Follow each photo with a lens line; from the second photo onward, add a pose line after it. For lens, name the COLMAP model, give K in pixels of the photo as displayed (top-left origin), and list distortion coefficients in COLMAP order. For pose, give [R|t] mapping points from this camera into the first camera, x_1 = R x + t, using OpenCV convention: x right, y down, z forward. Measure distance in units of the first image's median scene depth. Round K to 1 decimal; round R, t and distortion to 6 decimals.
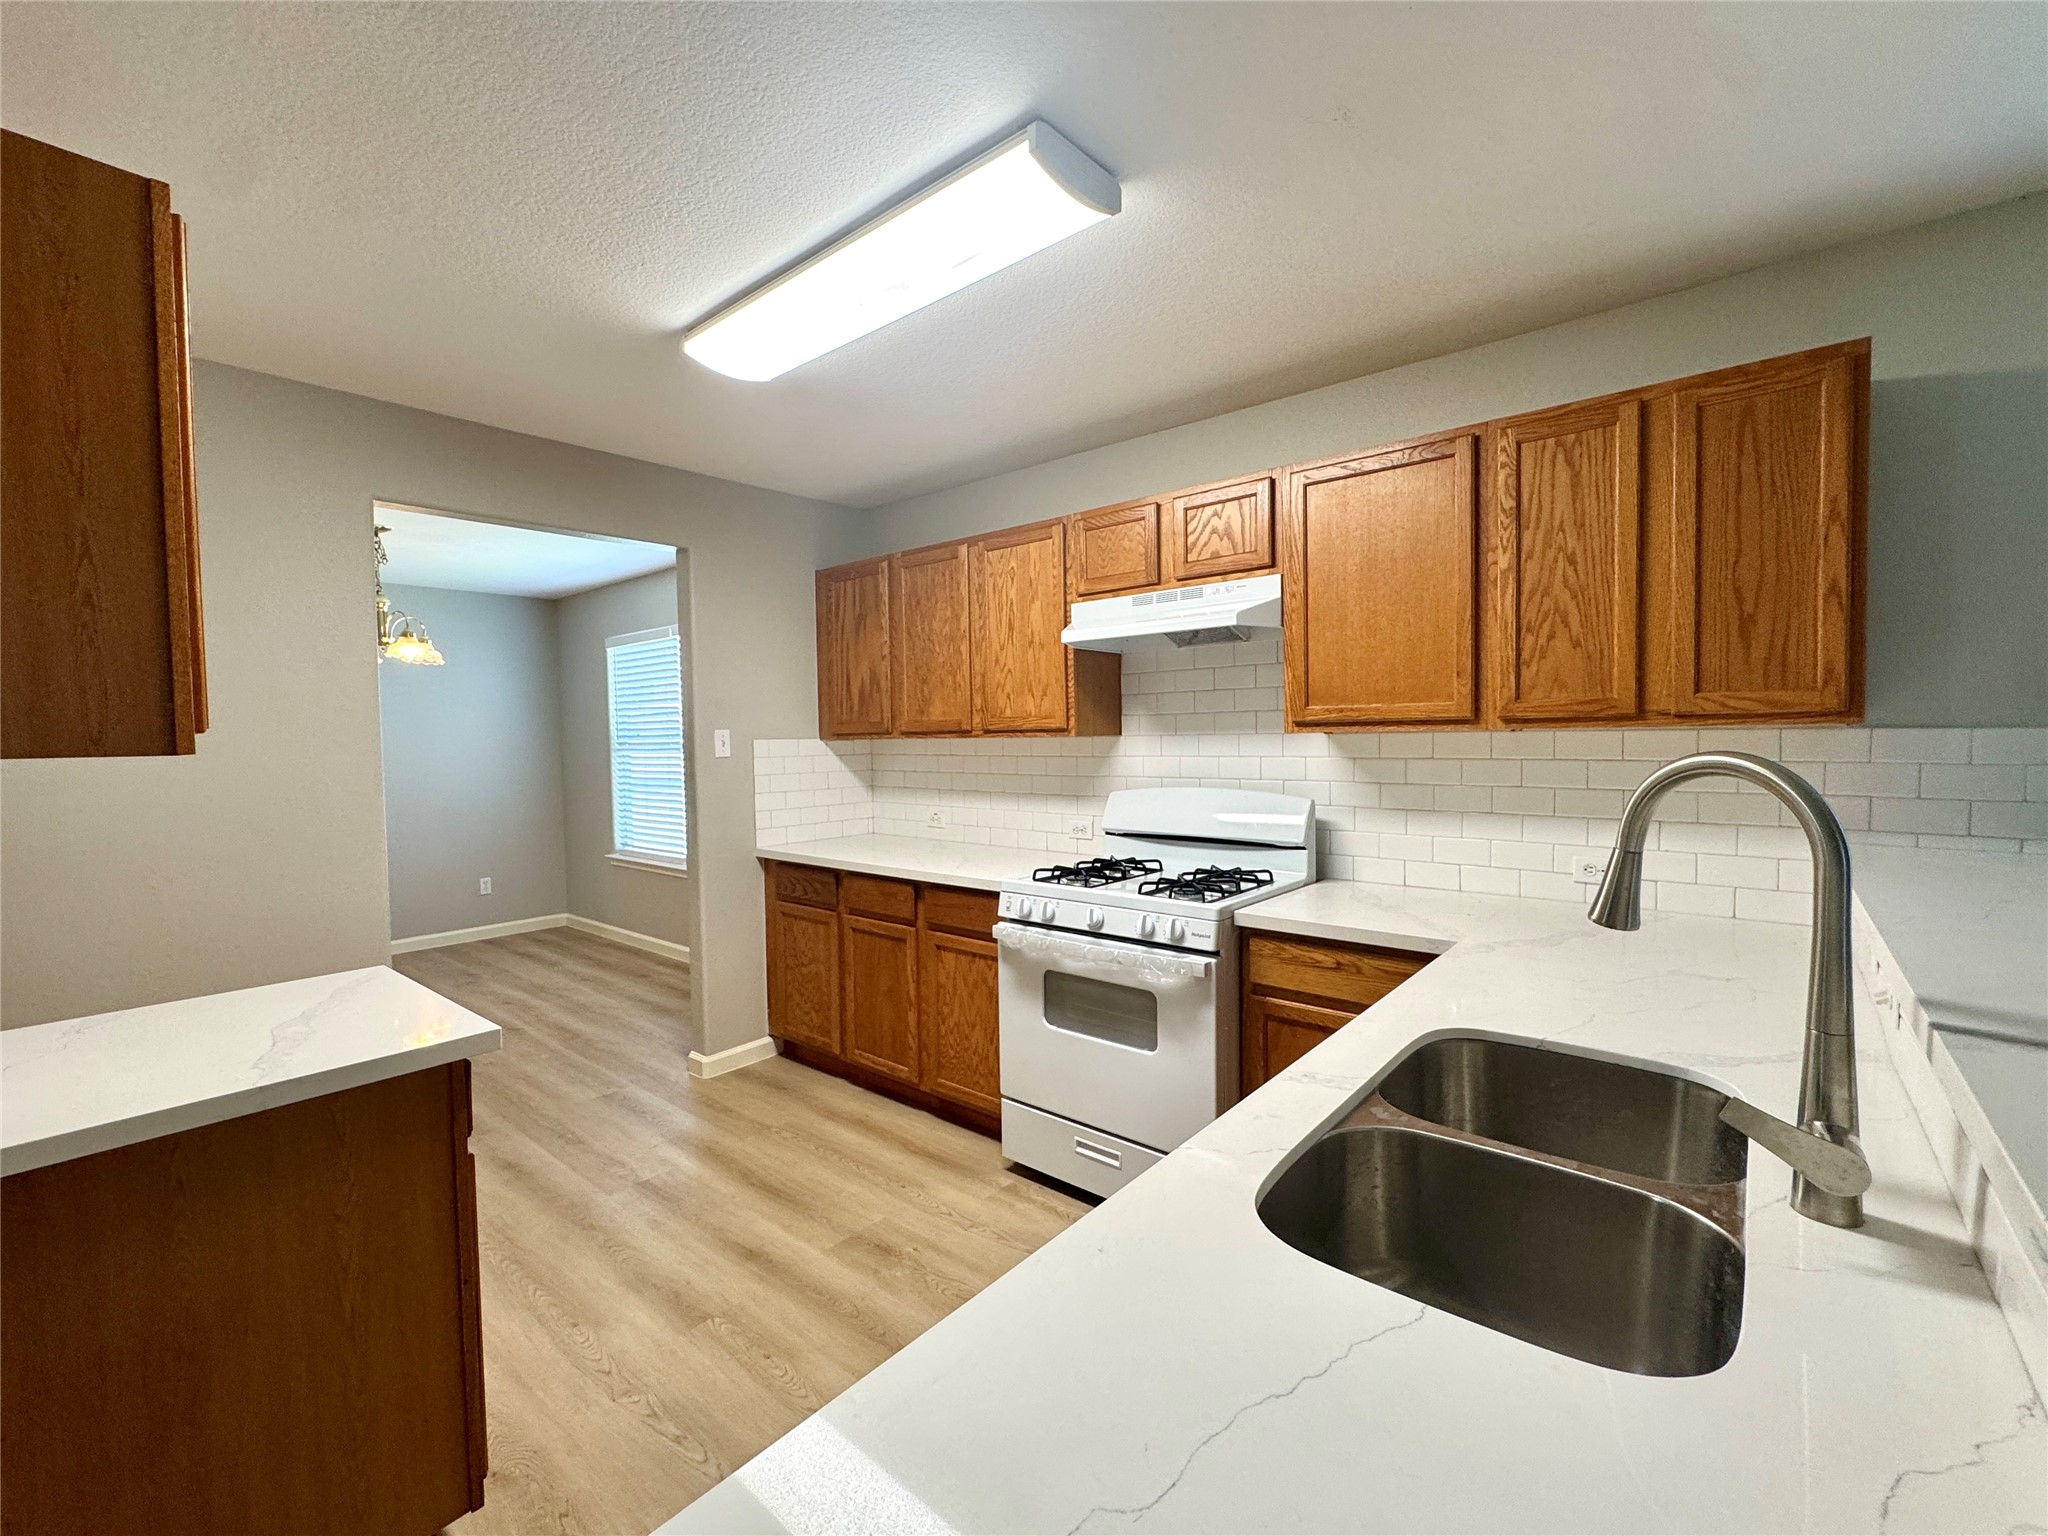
lens RADIAL K [[872.8, 0, 1021.5], [0, 872.8, 767.9], [0, 0, 1]] dist [-0.002034, 0.000612]
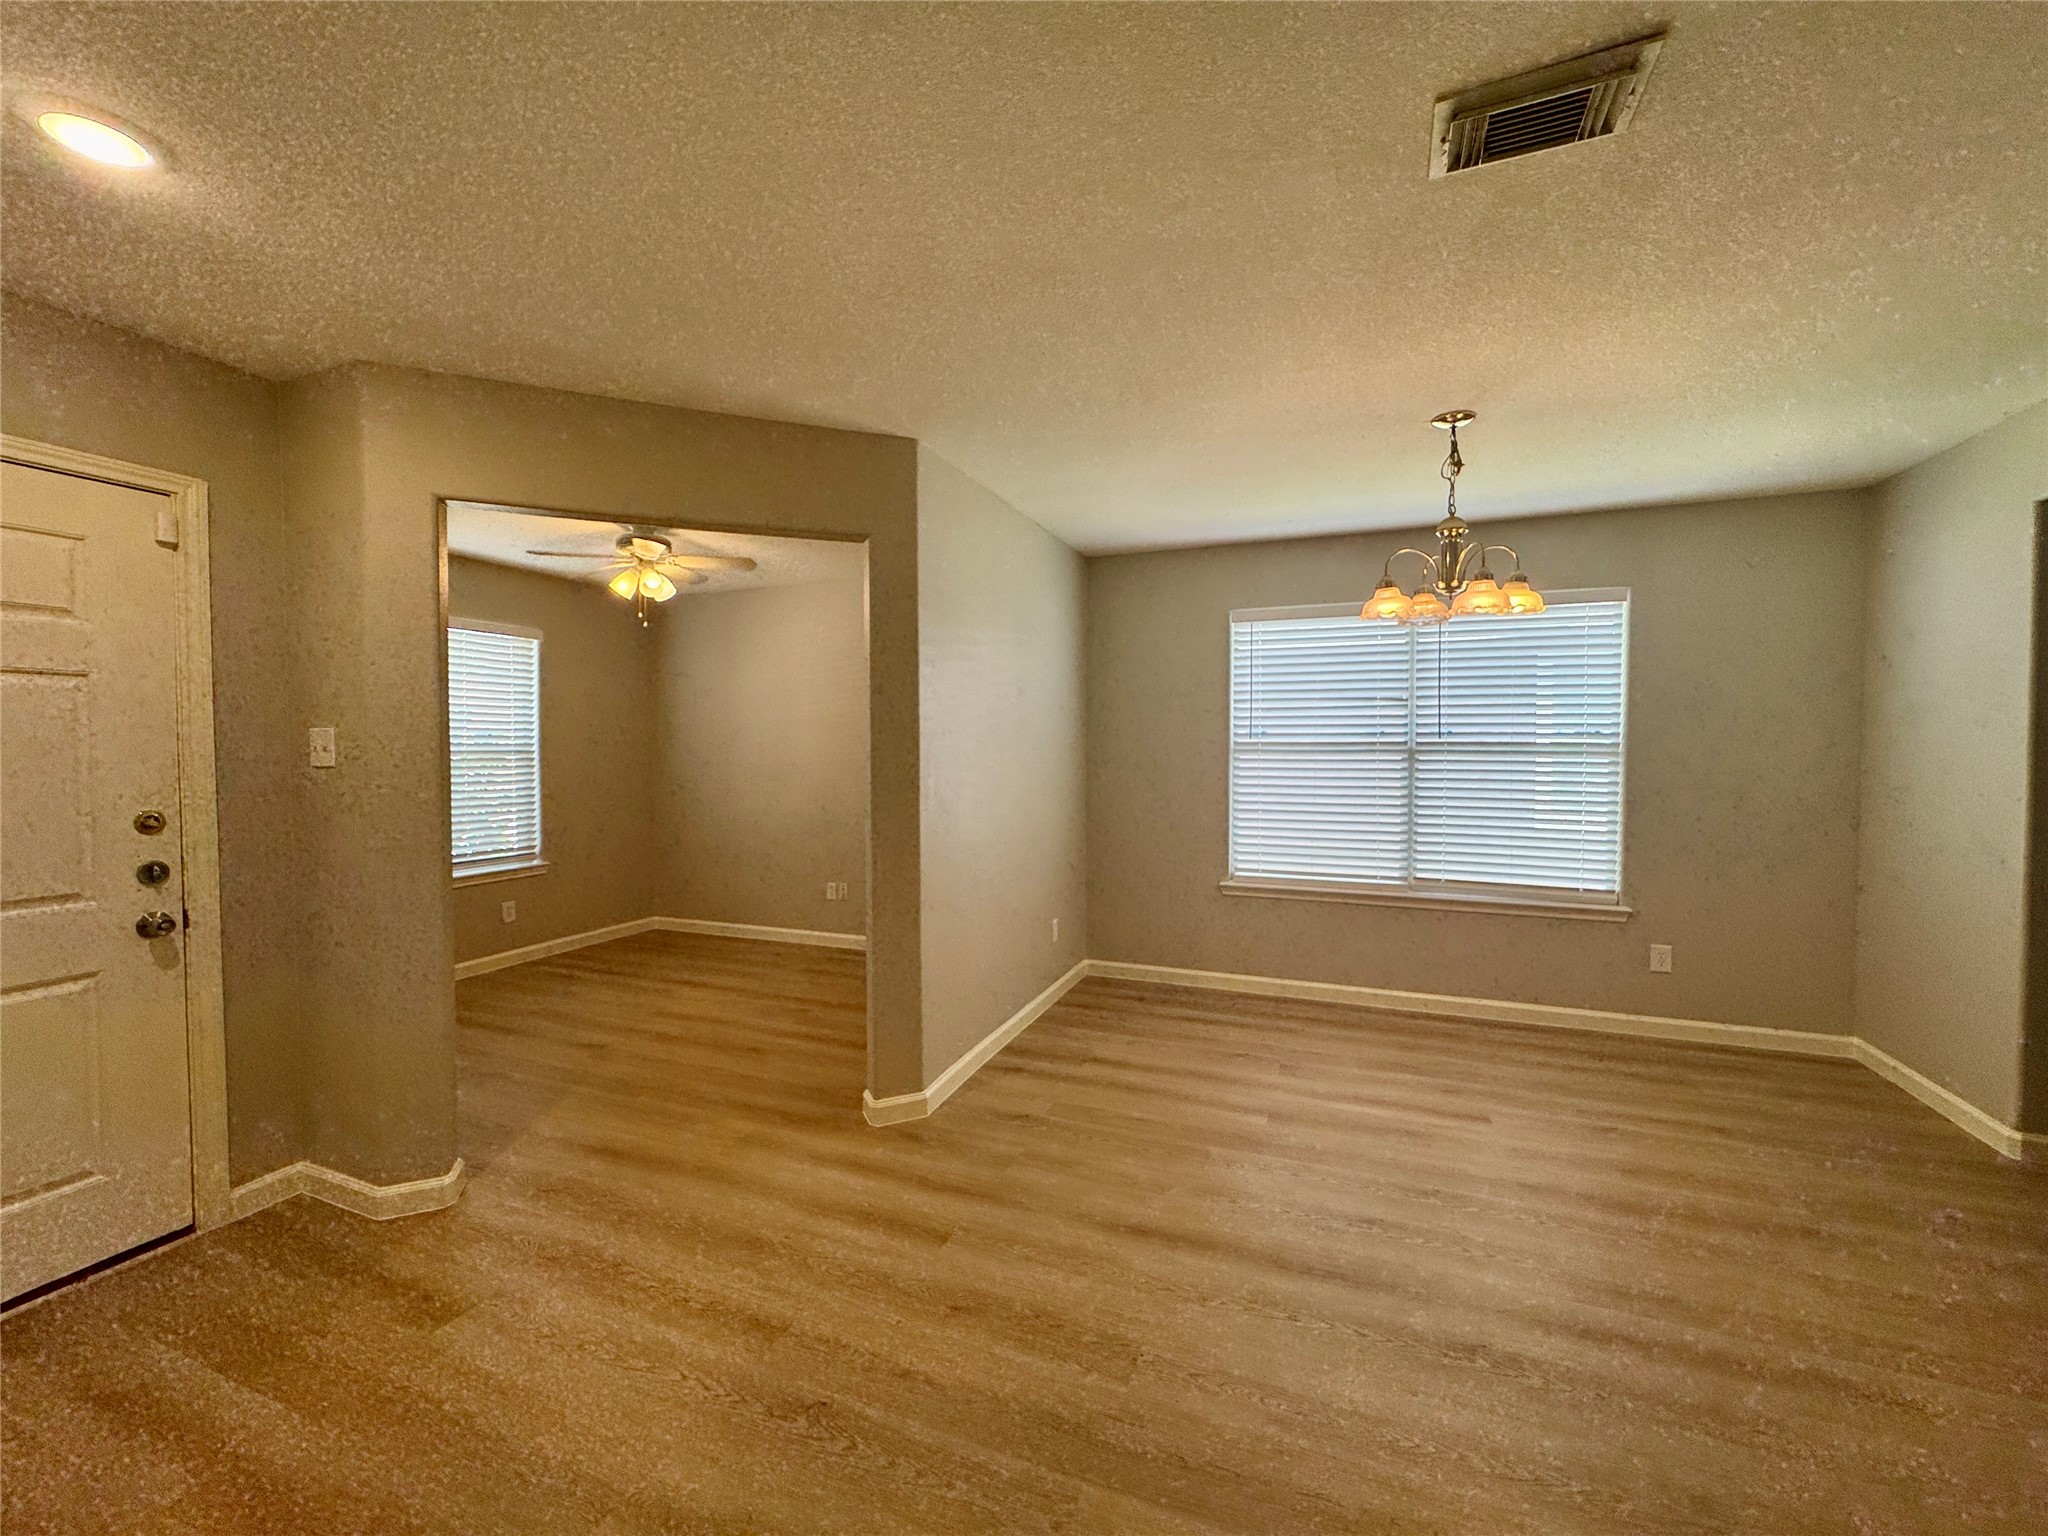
lens RADIAL K [[819.0, 0, 1022.0], [0, 819.0, 767.2], [0, 0, 1]] dist [-0.001884, -0.000110]
pose [[0.949620, 0.006870, 0.313329, -1.877125], [-0.003926, 0.999942, -0.010027, 0.005725], [-0.313380, 0.008292, 0.949592, 0.740350]]
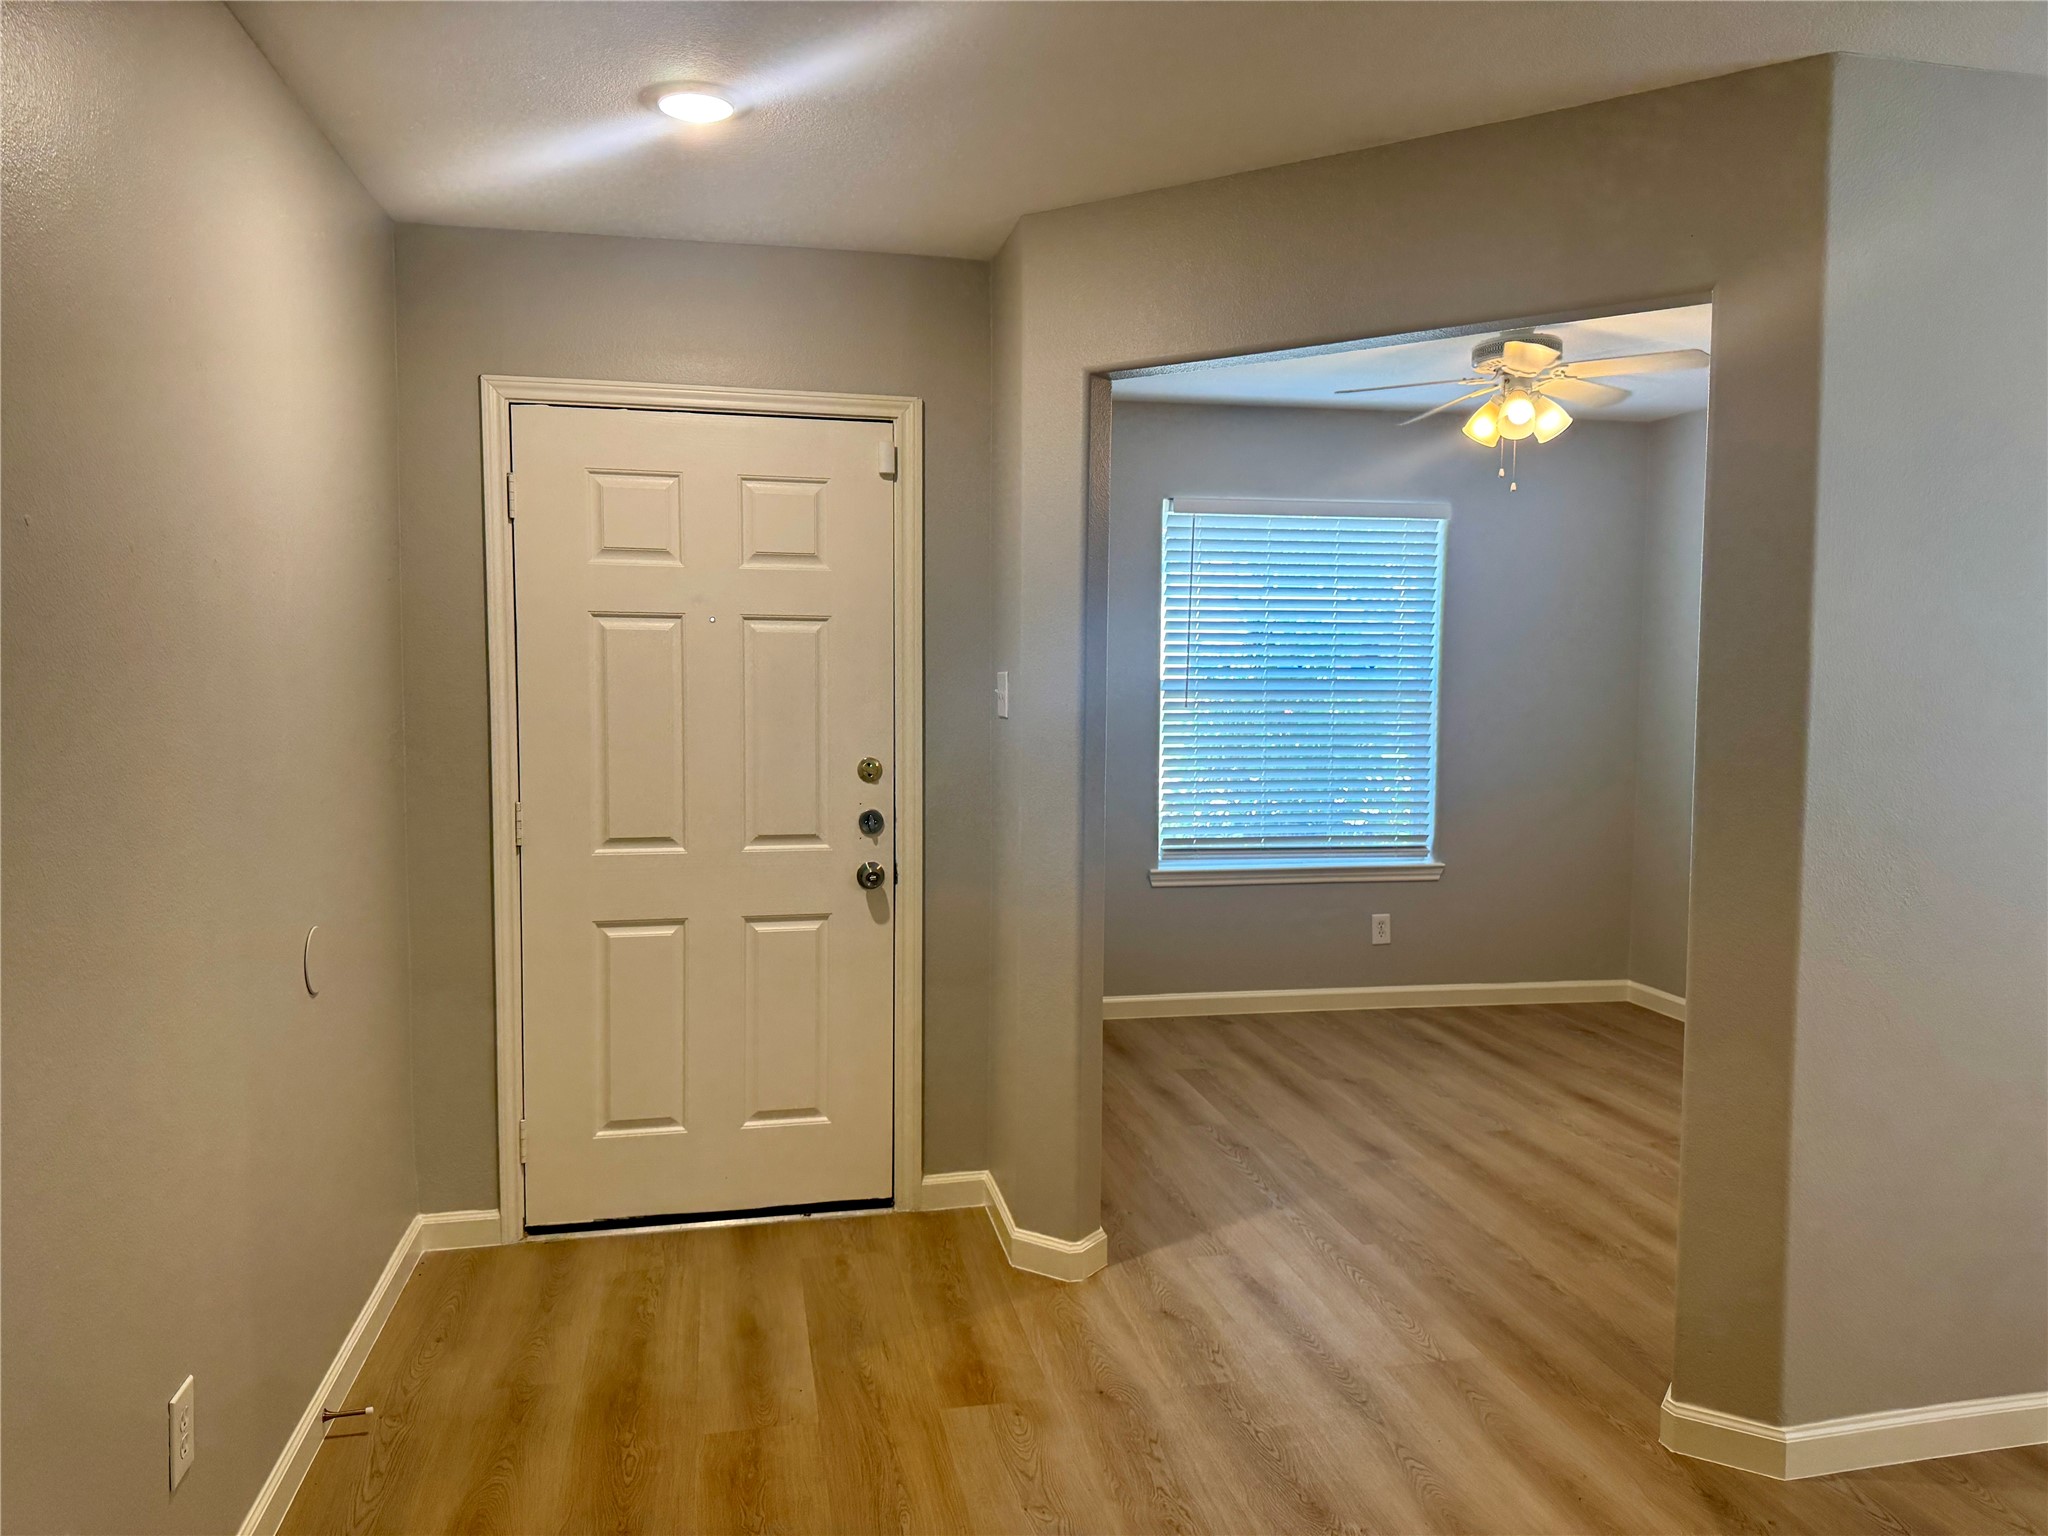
lens RADIAL K [[1436.1, 0, 1024.0], [0, 1436.1, 768.0], [0, 0, 1]] dist [0.111646, -0.160279]
pose [[0.788234, 0.067953, -0.611612, -1.507138], [-0.041981, 0.997507, 0.056723, -0.027863], [0.613942, -0.019035, 0.789122, 0.785891]]
